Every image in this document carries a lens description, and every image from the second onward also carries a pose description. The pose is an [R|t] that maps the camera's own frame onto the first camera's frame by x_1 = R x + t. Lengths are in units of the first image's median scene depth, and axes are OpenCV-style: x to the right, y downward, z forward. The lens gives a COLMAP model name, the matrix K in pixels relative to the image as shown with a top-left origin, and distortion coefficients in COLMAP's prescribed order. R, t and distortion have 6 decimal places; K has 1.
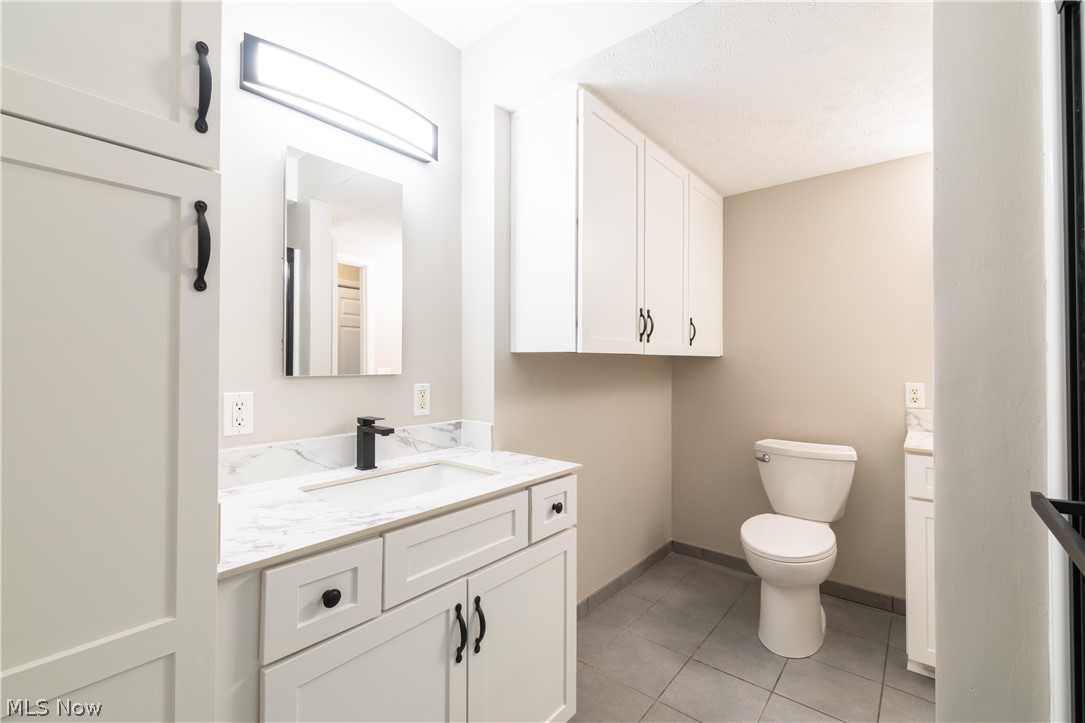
lens RADIAL K [[462.5, 0, 543.5], [0, 462.5, 362.8], [0, 0, 1]] dist [-0.001967, -0.000314]
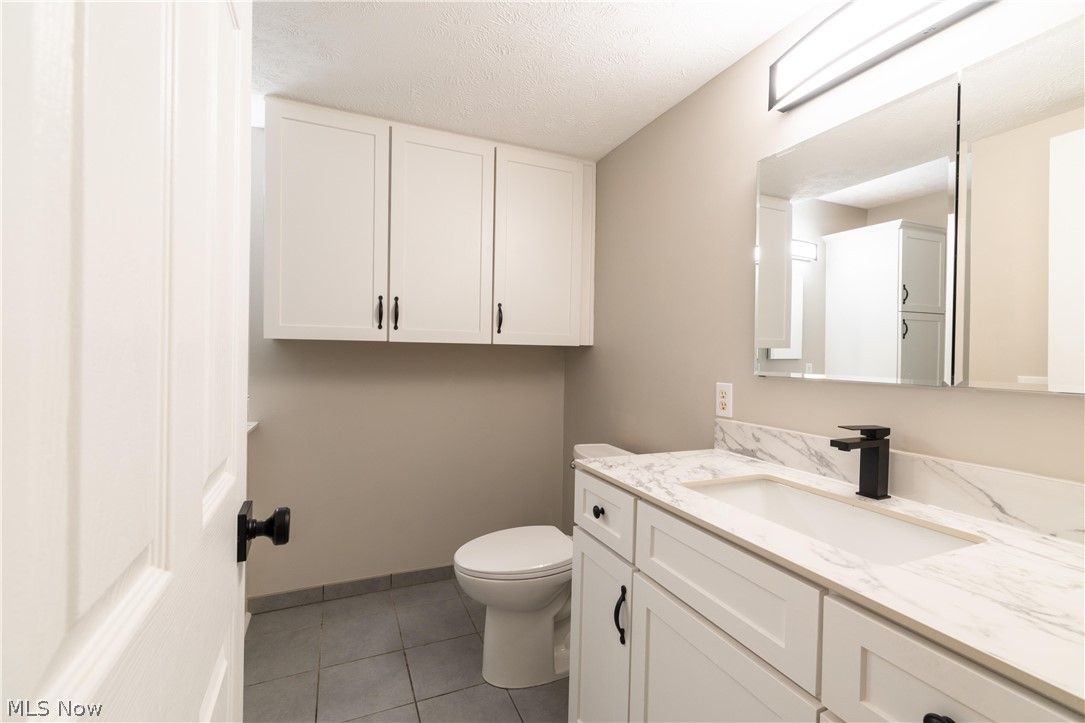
lens RADIAL K [[462.5, 0, 542.5], [0, 462.5, 360.2], [0, 0, 1]] dist [-0.001967, -0.000314]
pose [[-0.450666, -0.006900, -0.892666, 0.876815], [-0.007616, 0.999963, -0.003884, 0.009904], [0.892660, 0.005048, -0.450702, 1.328035]]
